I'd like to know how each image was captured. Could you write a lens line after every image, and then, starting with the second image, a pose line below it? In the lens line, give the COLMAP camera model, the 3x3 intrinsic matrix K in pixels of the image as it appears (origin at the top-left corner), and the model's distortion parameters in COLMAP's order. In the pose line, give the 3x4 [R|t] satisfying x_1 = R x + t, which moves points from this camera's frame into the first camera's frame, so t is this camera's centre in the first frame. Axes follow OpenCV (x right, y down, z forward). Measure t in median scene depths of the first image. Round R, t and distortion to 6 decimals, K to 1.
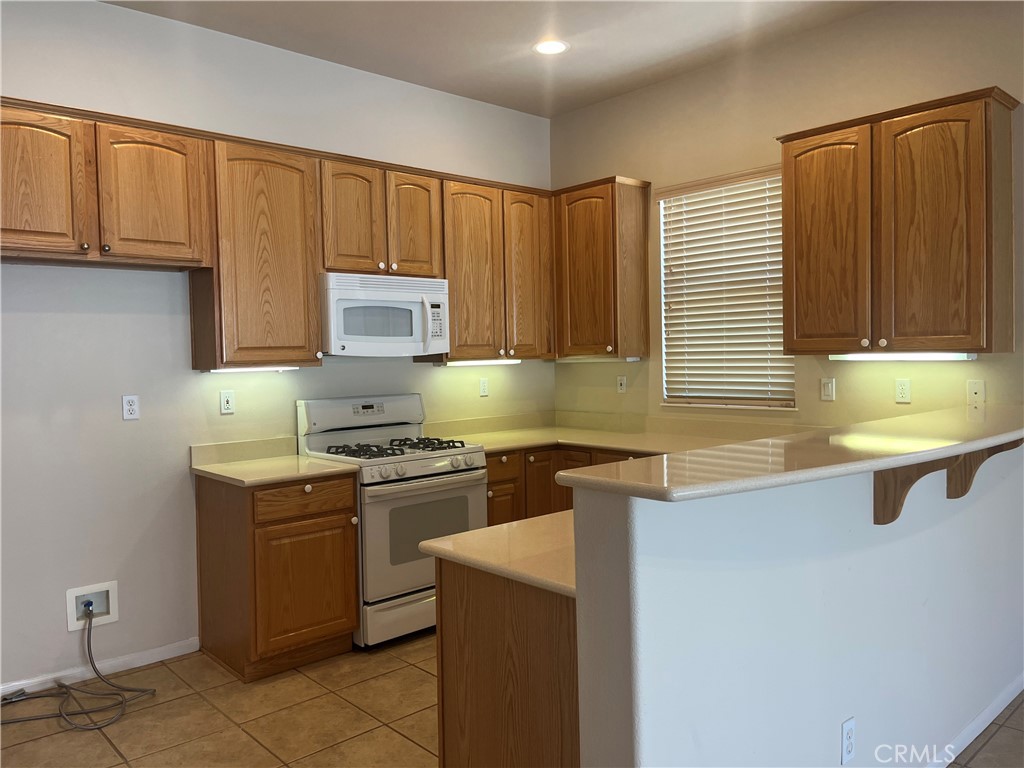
lens RADIAL K [[771.4, 0, 515.8], [0, 771.4, 380.9], [0, 0, 1]] dist [0.032916, -0.034607]
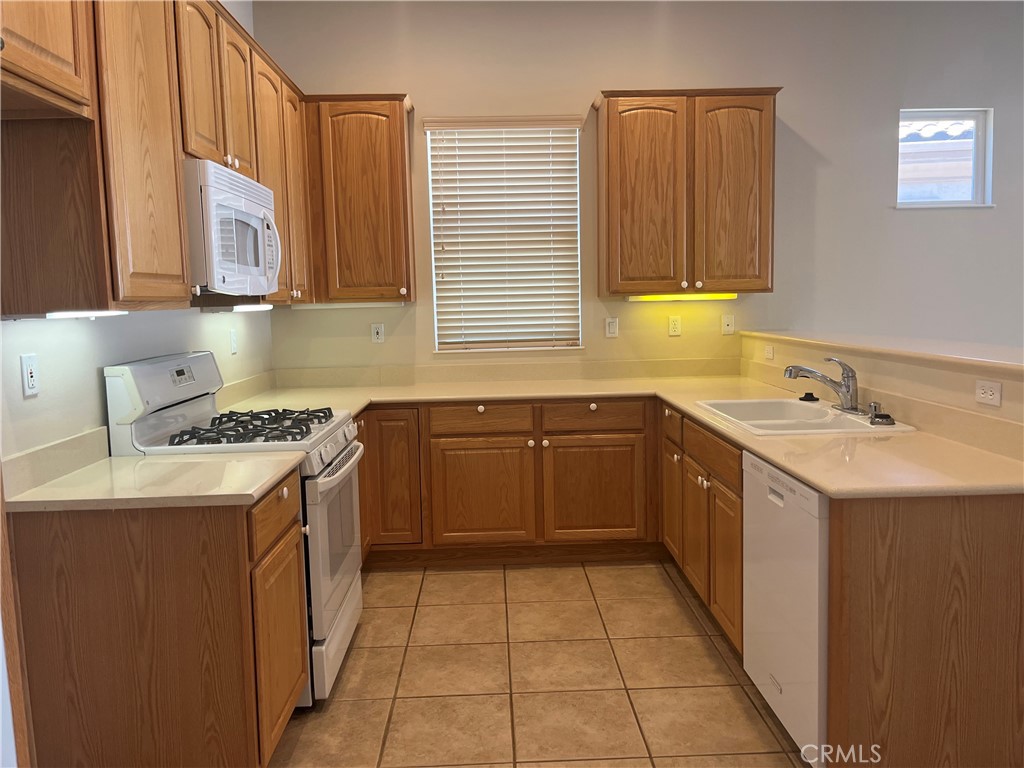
lens RADIAL K [[771.4, 0, 510.7], [0, 771.4, 376.0], [0, 0, 1]] dist [0.032916, -0.034607]
pose [[0.655021, -0.070078, 0.752354, -0.599017], [0.037336, 0.997475, 0.060404, 0.008344], [-0.754688, -0.011476, 0.655984, 0.410257]]
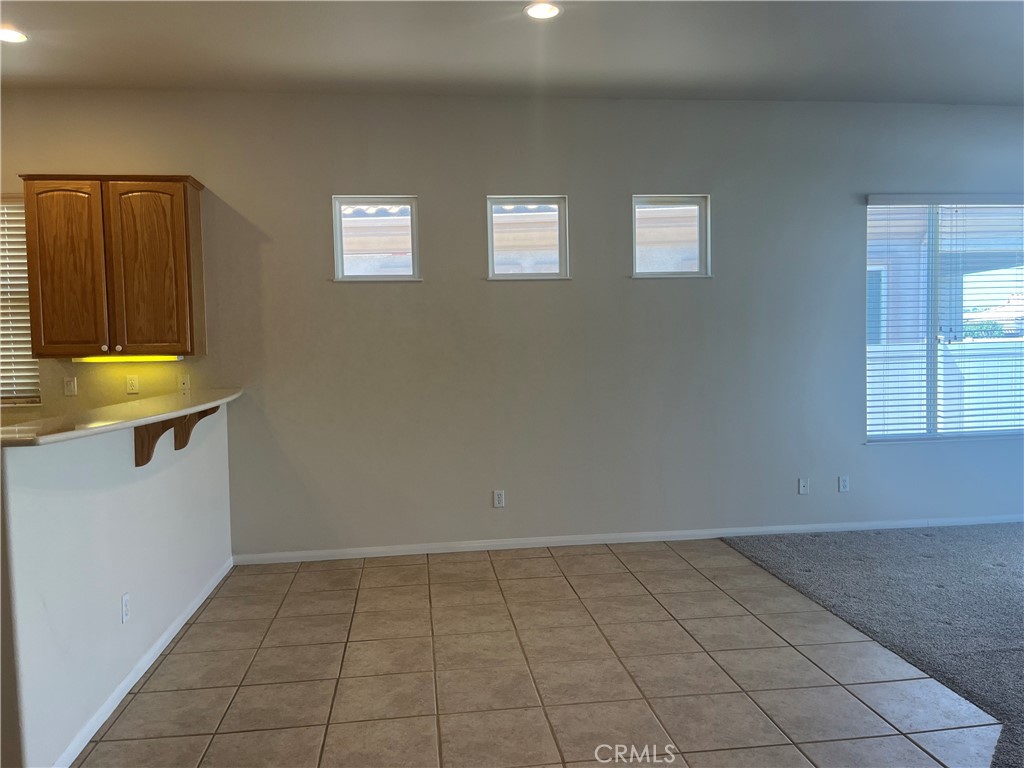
lens RADIAL K [[771.4, 0, 505.2], [0, 771.4, 378.3], [0, 0, 1]] dist [0.032916, -0.034607]
pose [[0.582141, -0.031792, 0.812466, -0.211970], [0.038414, 0.999195, 0.011575, 0.011682], [-0.812180, 0.024472, 0.582893, -0.296650]]
